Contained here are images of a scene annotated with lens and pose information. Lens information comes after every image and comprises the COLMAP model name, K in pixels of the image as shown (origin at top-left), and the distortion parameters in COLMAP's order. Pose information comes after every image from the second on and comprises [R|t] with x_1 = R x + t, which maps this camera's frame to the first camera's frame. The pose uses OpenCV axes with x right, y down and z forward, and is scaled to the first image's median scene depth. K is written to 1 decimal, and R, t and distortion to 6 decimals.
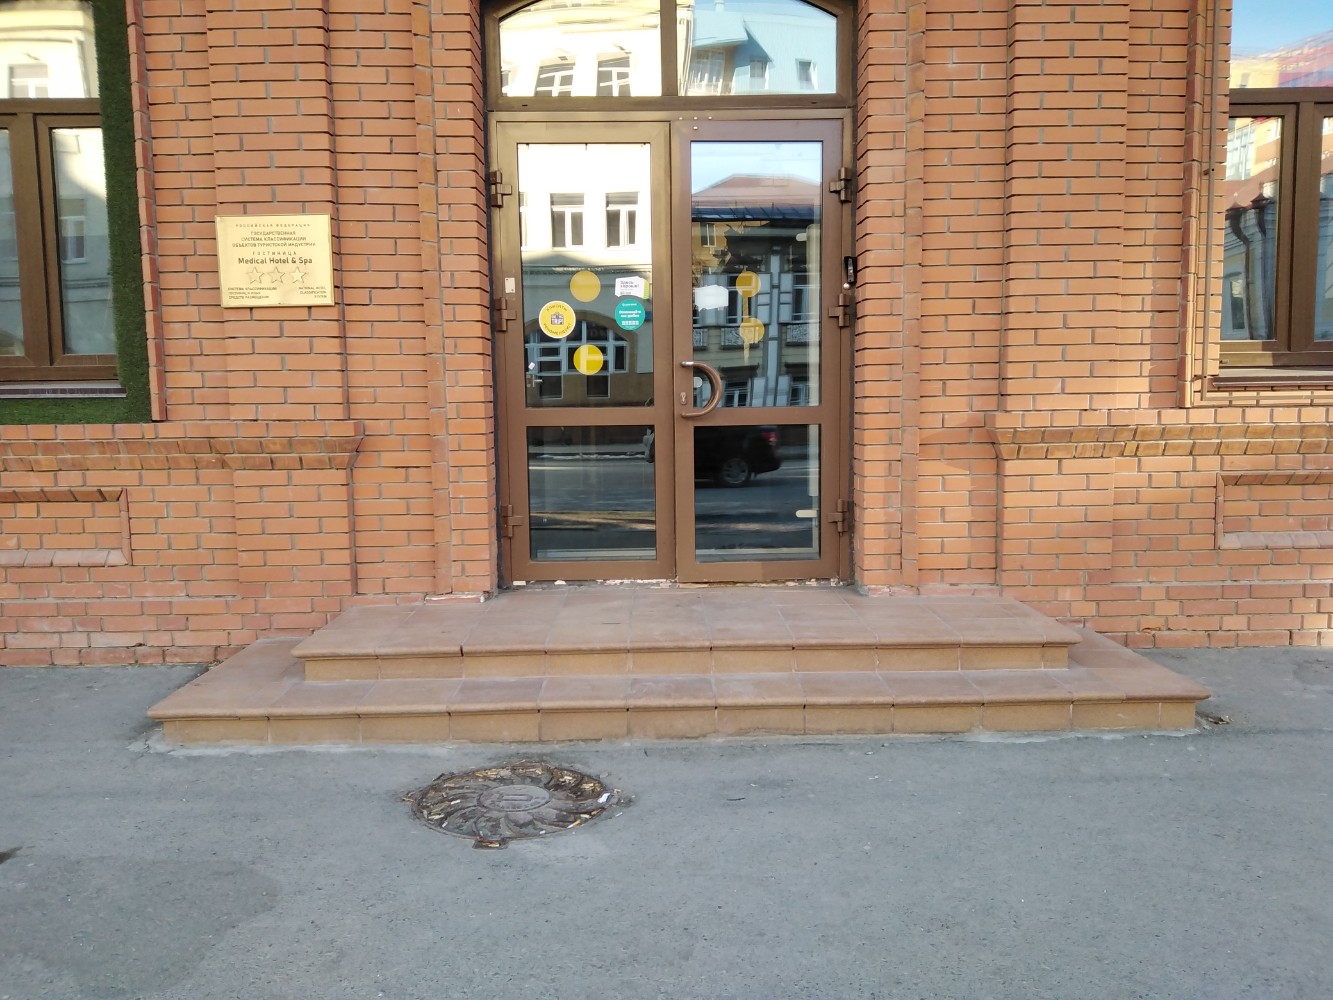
lens RADIAL K [[1045.5, 0, 678.4], [0, 1045.5, 510.9], [0, 0, 1]] dist [0.069059, -0.096628]
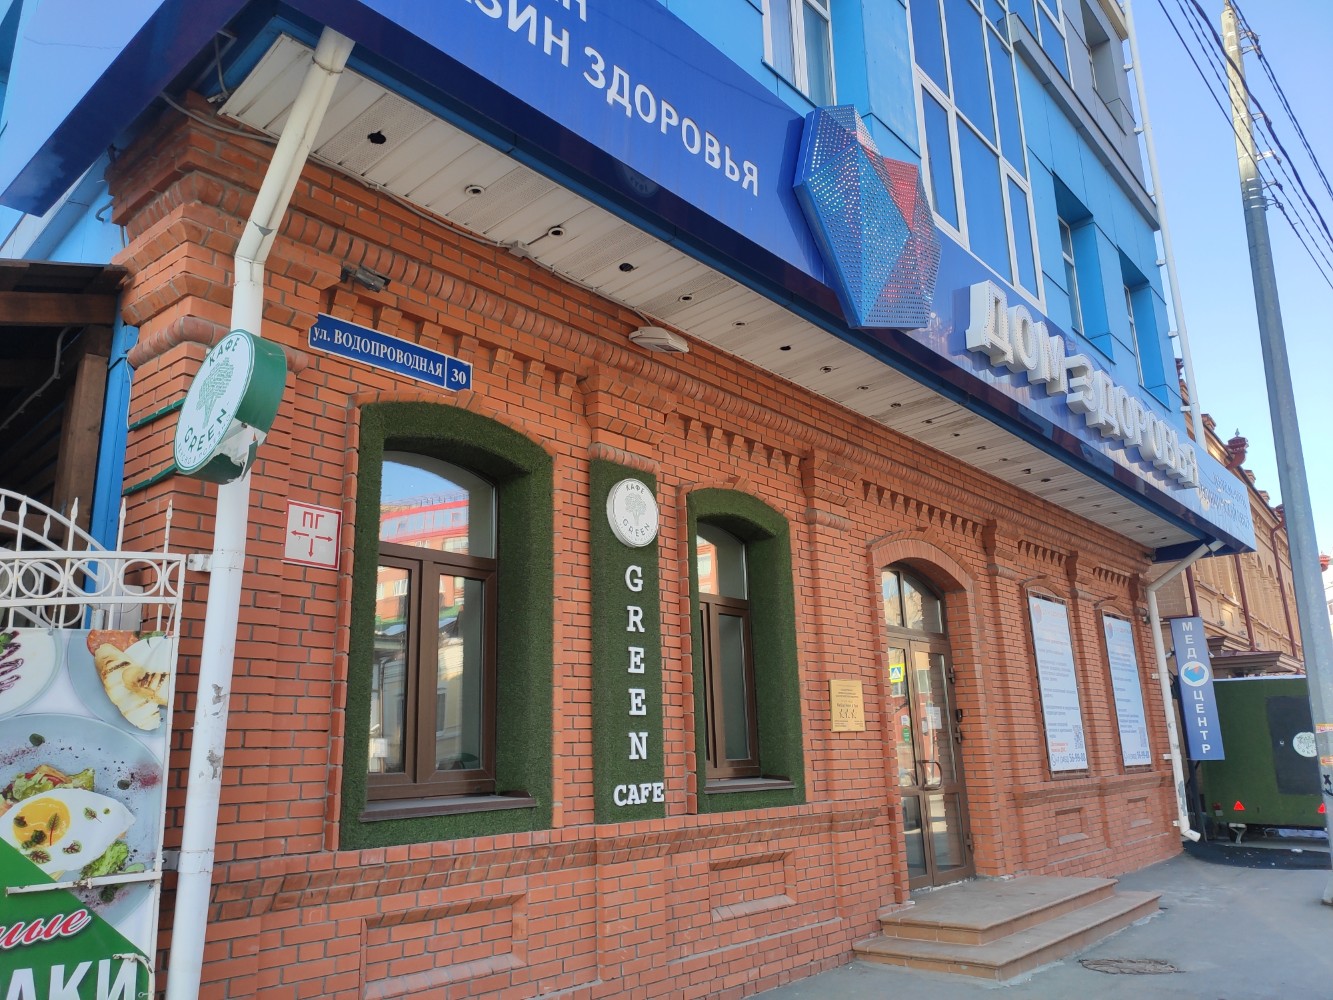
lens RADIAL K [[991.5, 0, 657.8], [0, 991.5, 505.3], [0, 0, 1]] dist [0.046192, -0.067678]
pose [[0.668114, 0.176812, 0.722746, -1.795901], [0.112187, 0.936312, -0.332766, -0.030220], [-0.735553, 0.303408, 0.605727, 0.117319]]
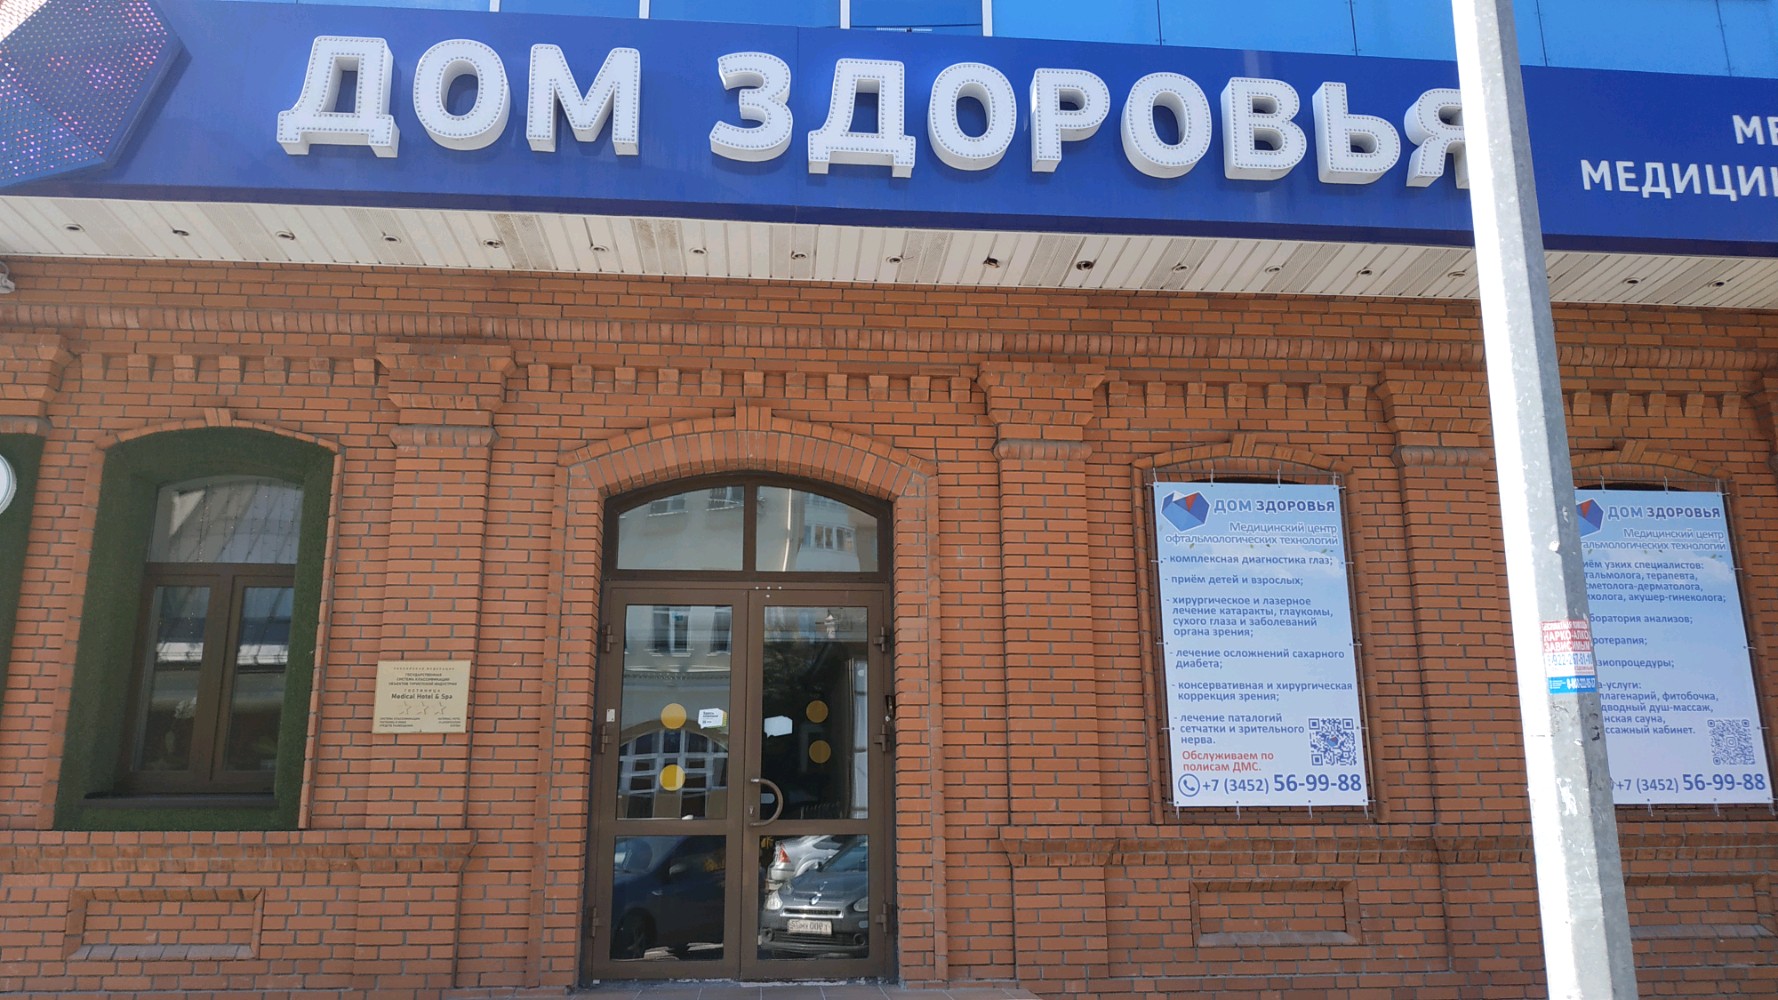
lens RADIAL K [[1263.3, 0, 872.7], [0, 1263.3, 500.1], [0, 0, 1]] dist [0.021149, -0.043105]
pose [[0.997262, 0.025894, 0.069262, 0.035671], [-0.000967, 0.941168, -0.337939, 0.046391], [-0.073937, 0.336947, 0.938616, -0.496974]]
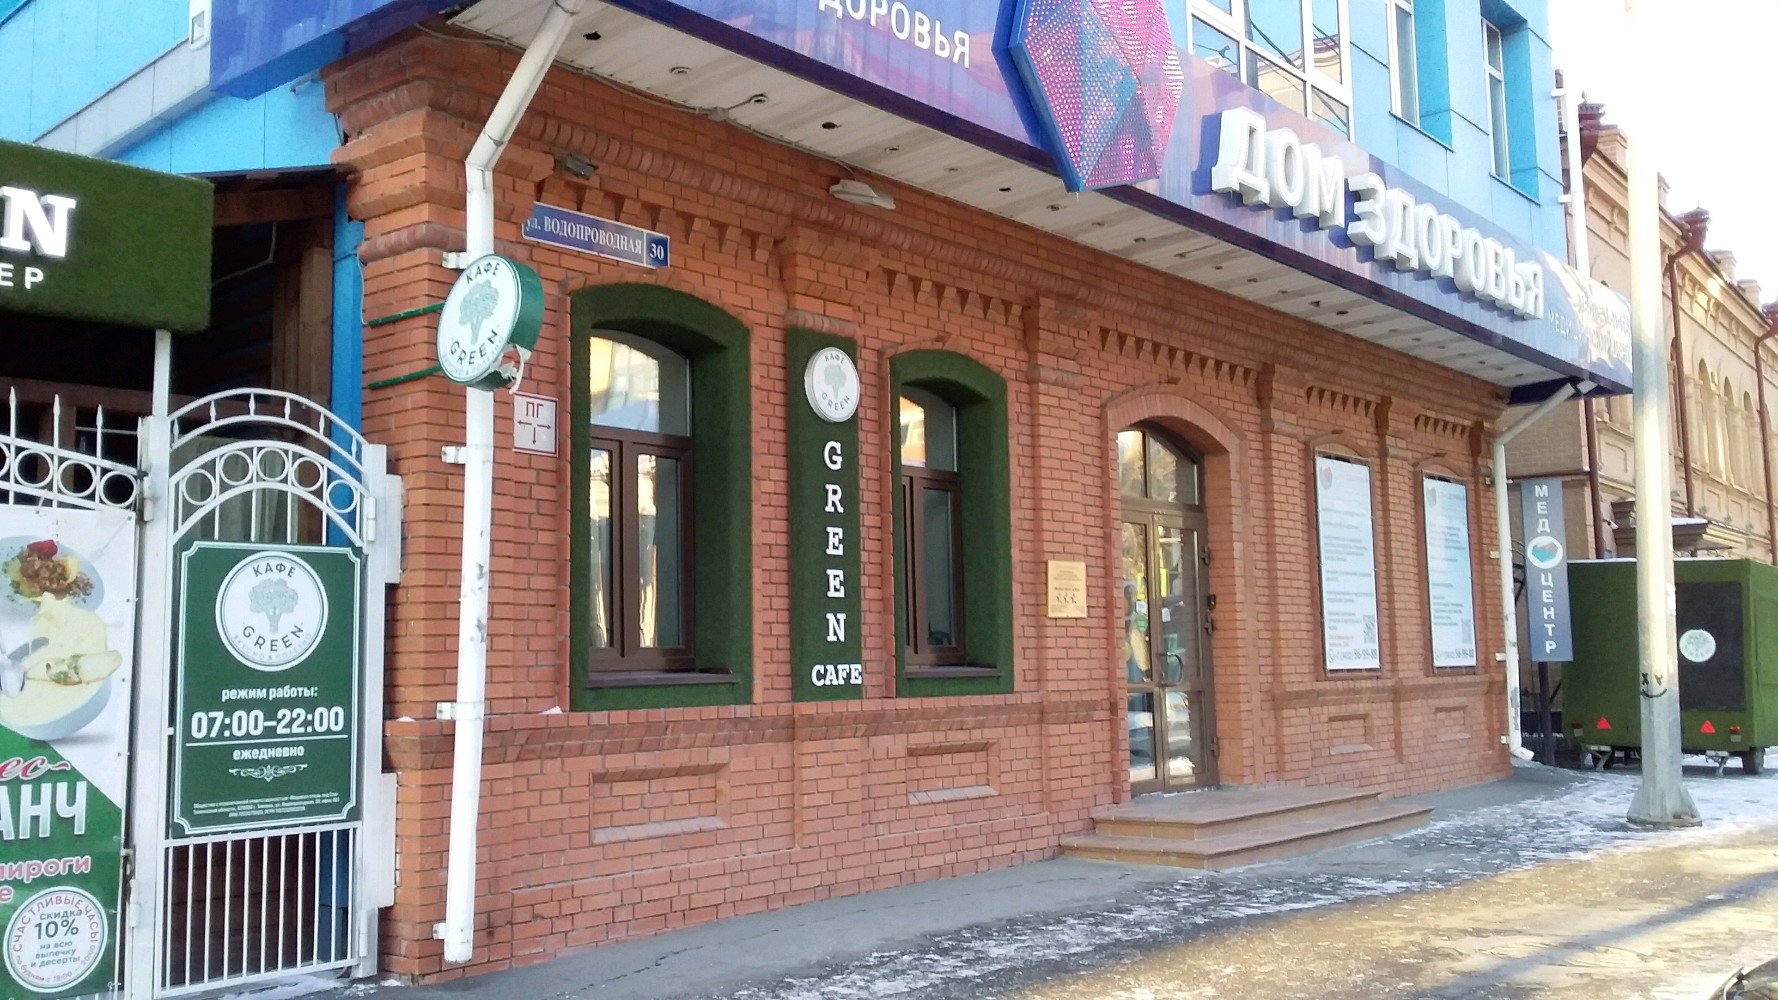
lens RADIAL K [[1773.4, 0, 977.0], [0, 1773.4, 517.9], [0, 0, 1]] dist [-0.096851, 0.000000]
pose [[0.604112, 0.068868, 0.793918, -2.471285], [0.116323, 0.977967, -0.173346, 0.096788], [-0.788364, 0.197071, 0.582791, -0.433351]]
